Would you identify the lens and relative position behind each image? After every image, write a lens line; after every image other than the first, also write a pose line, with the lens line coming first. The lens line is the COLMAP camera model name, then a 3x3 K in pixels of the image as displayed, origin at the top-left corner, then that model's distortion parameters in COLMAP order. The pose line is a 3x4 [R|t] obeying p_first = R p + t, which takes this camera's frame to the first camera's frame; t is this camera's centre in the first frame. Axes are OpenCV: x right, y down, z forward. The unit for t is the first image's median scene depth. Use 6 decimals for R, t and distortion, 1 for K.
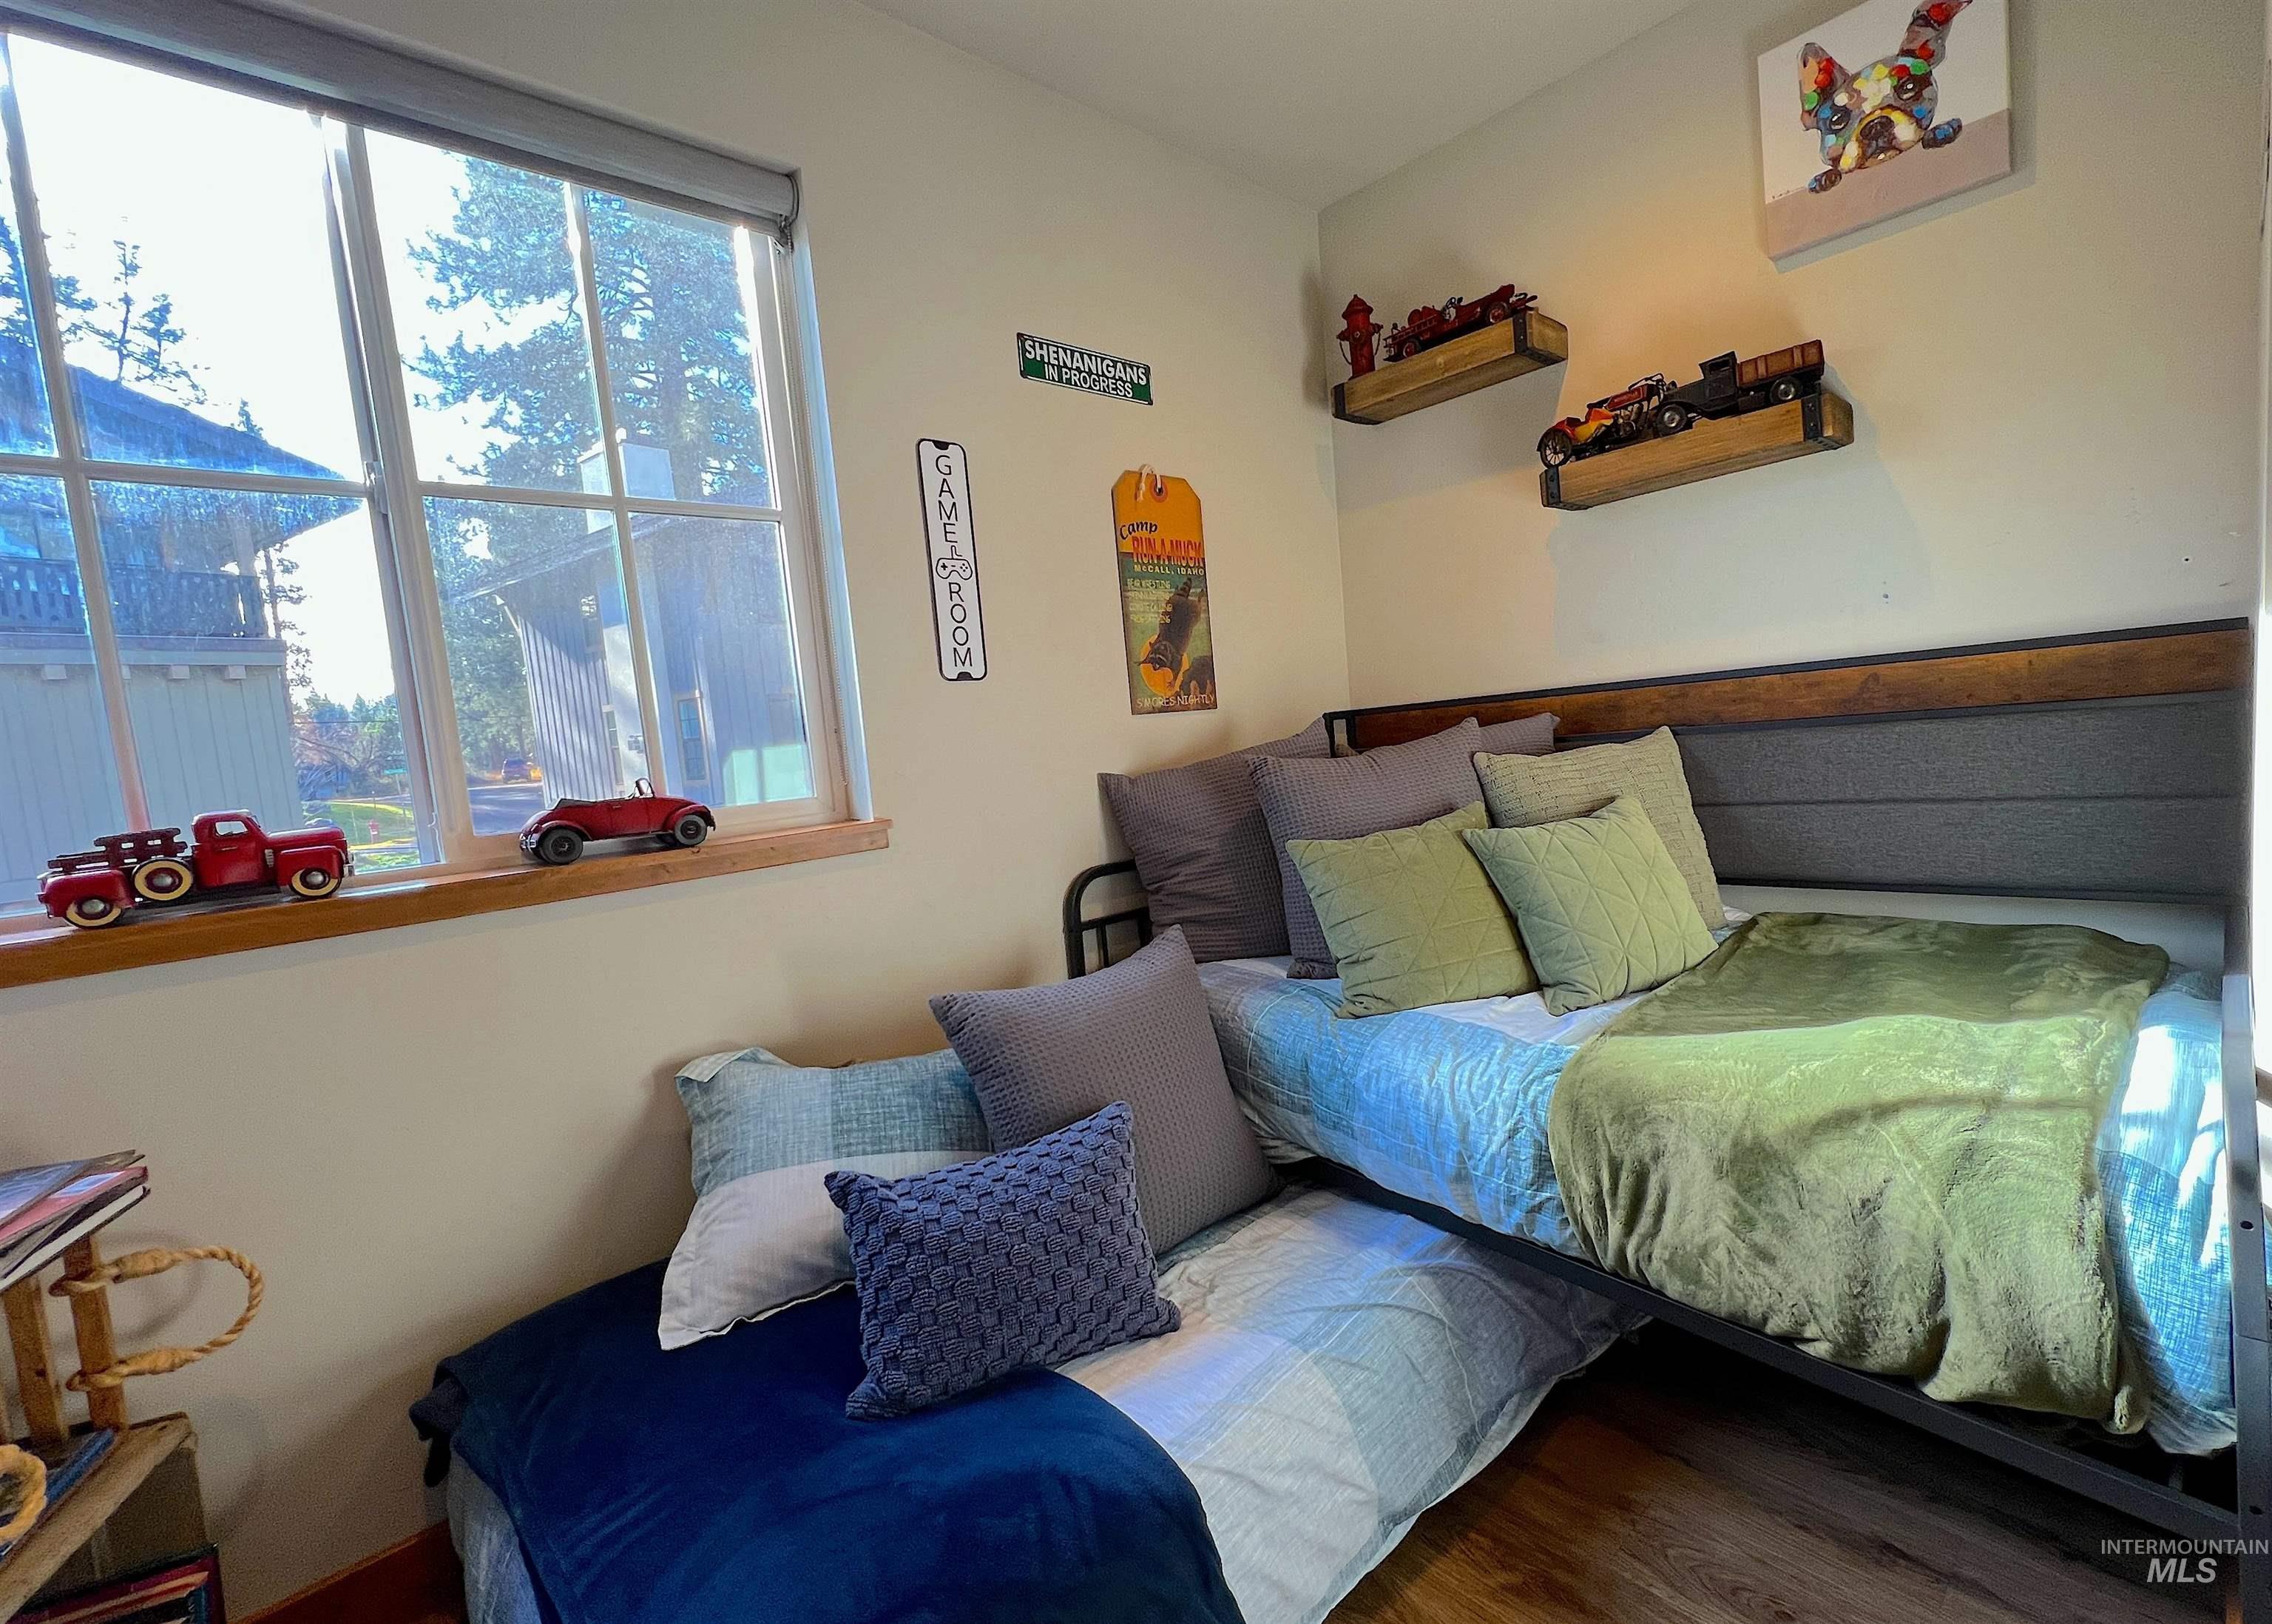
lens RADIAL K [[1019.1, 0, 1135.7], [0, 1019.1, 816.0], [0, 0, 1]] dist [0.001215, -0.000494]
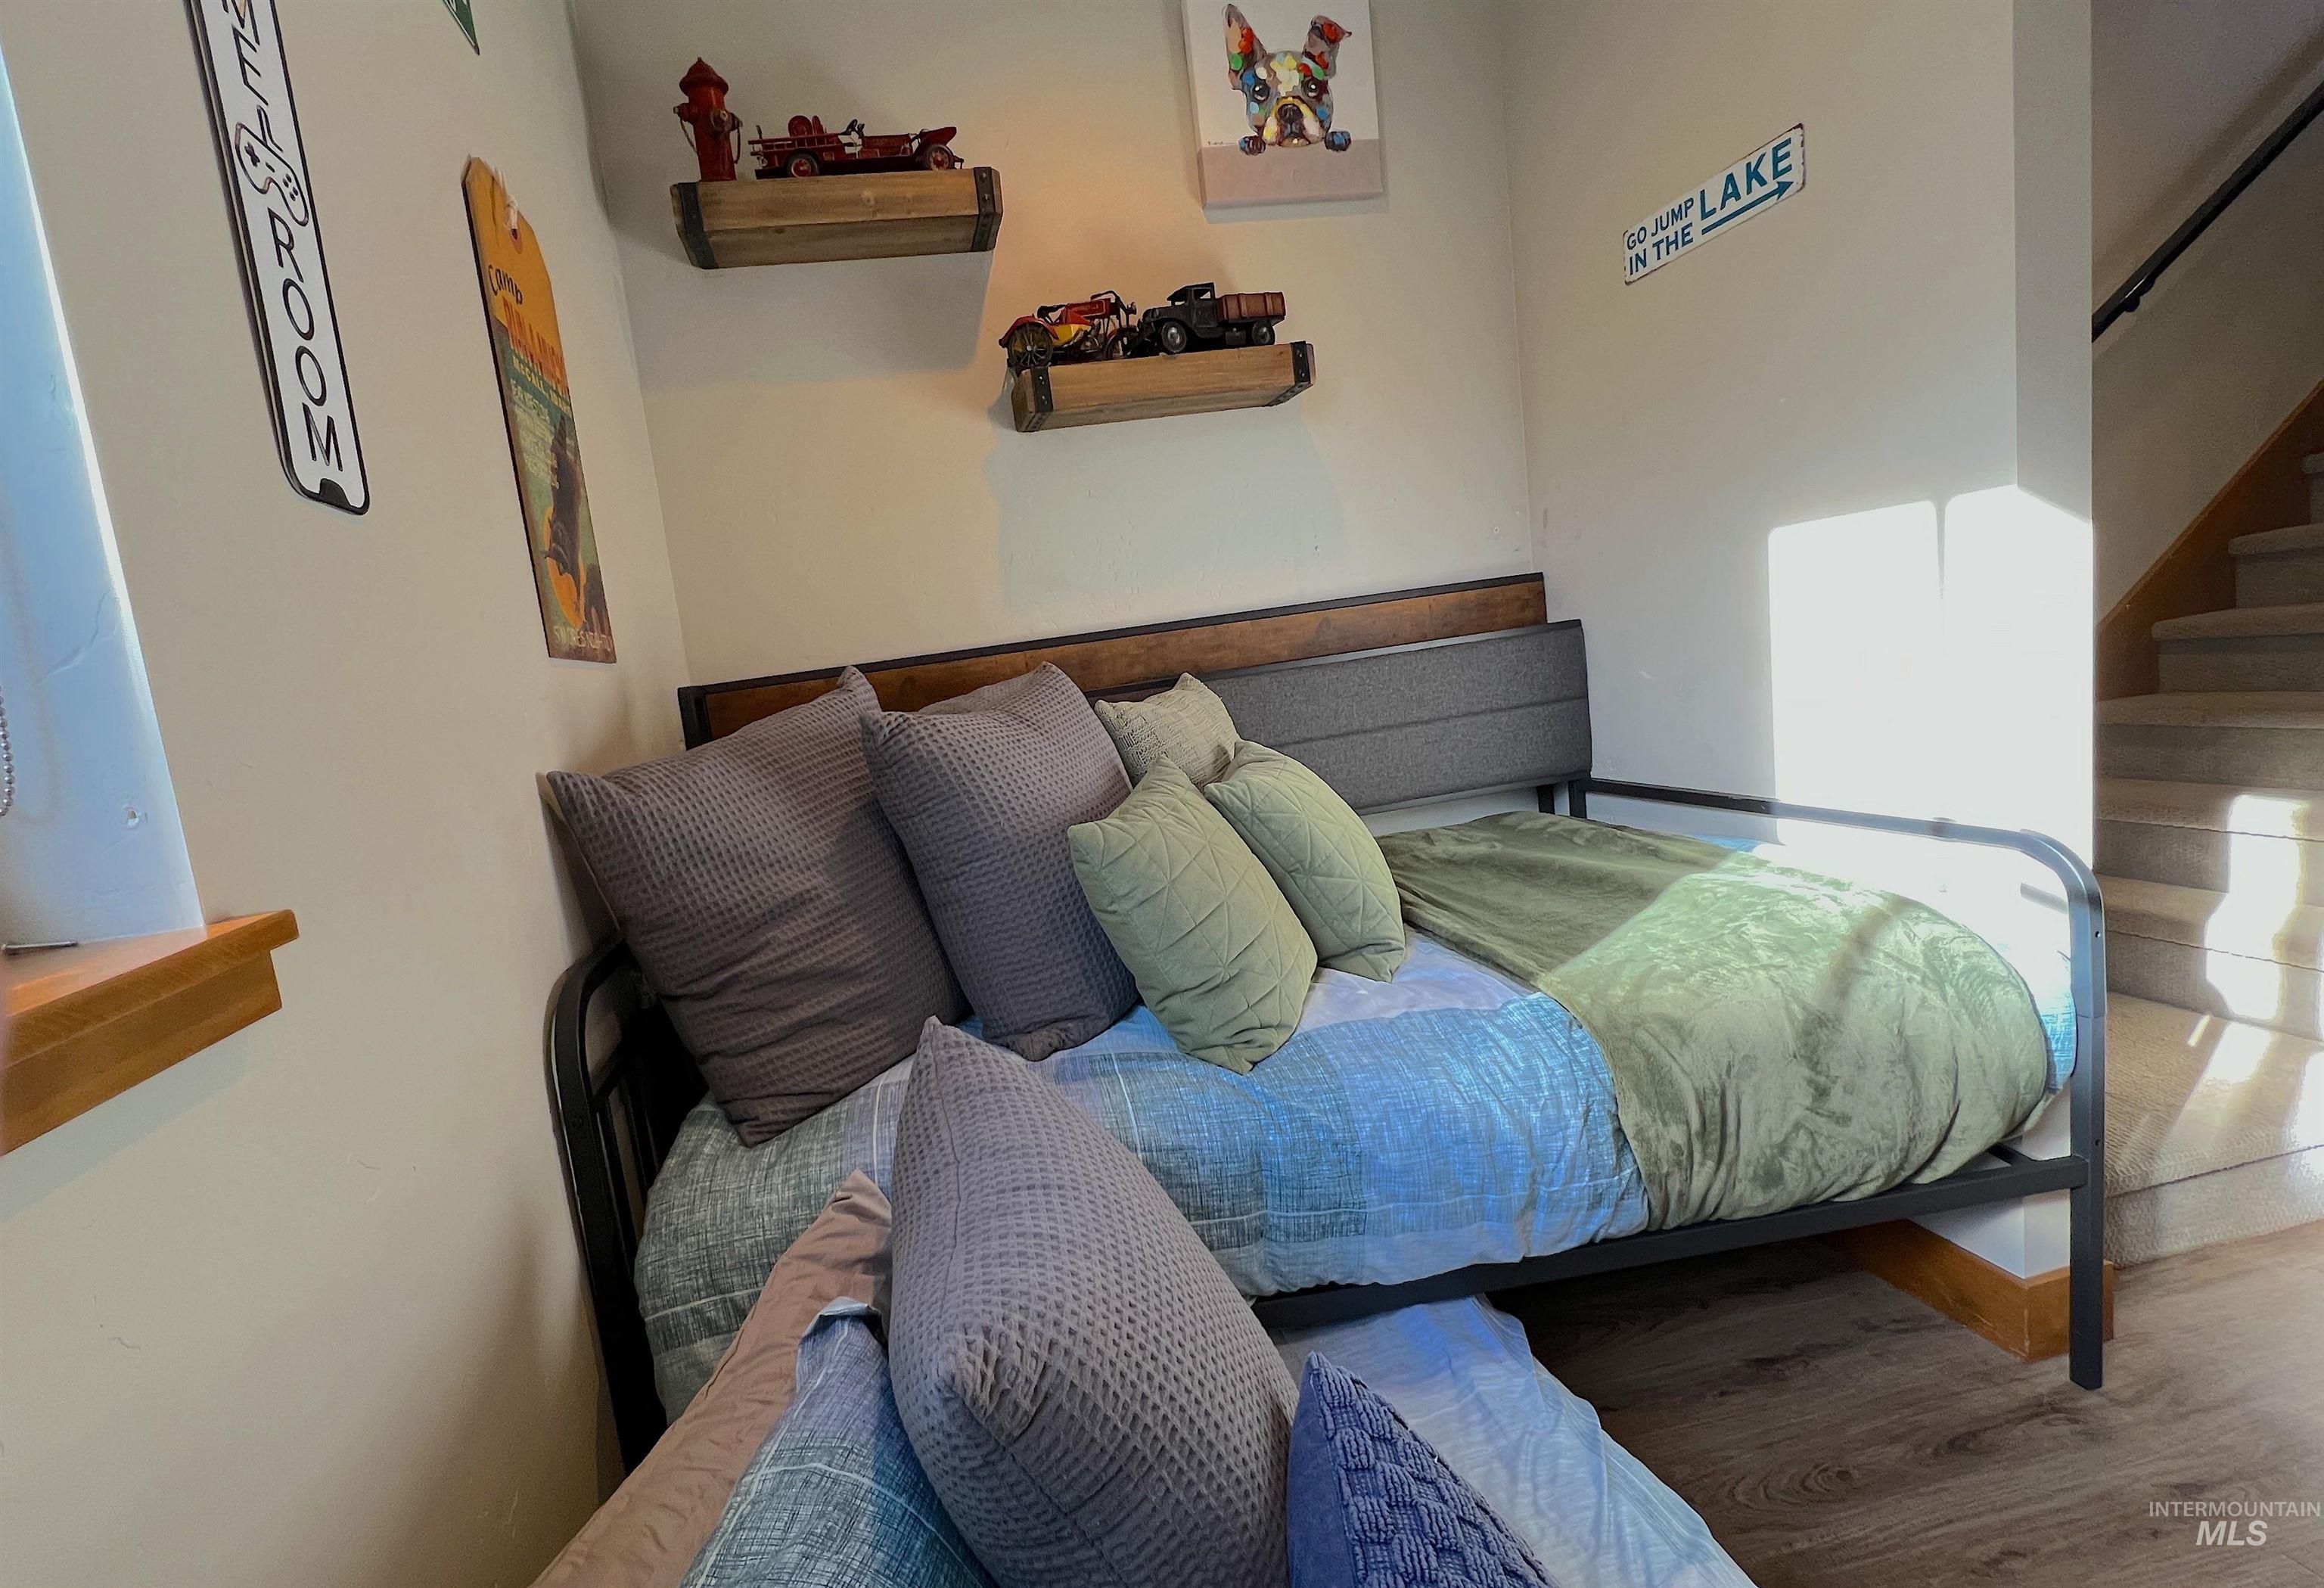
lens RADIAL K [[1059.8, 0, 1151.7], [0, 1059.8, 785.1], [0, 0, 1]] dist [0.001348, -0.003380]
pose [[0.520252, -0.081972, 0.850070, -0.354374], [0.151292, 0.988485, 0.002727, 0.004744], [-0.840505, 0.127190, 0.526663, 0.605019]]
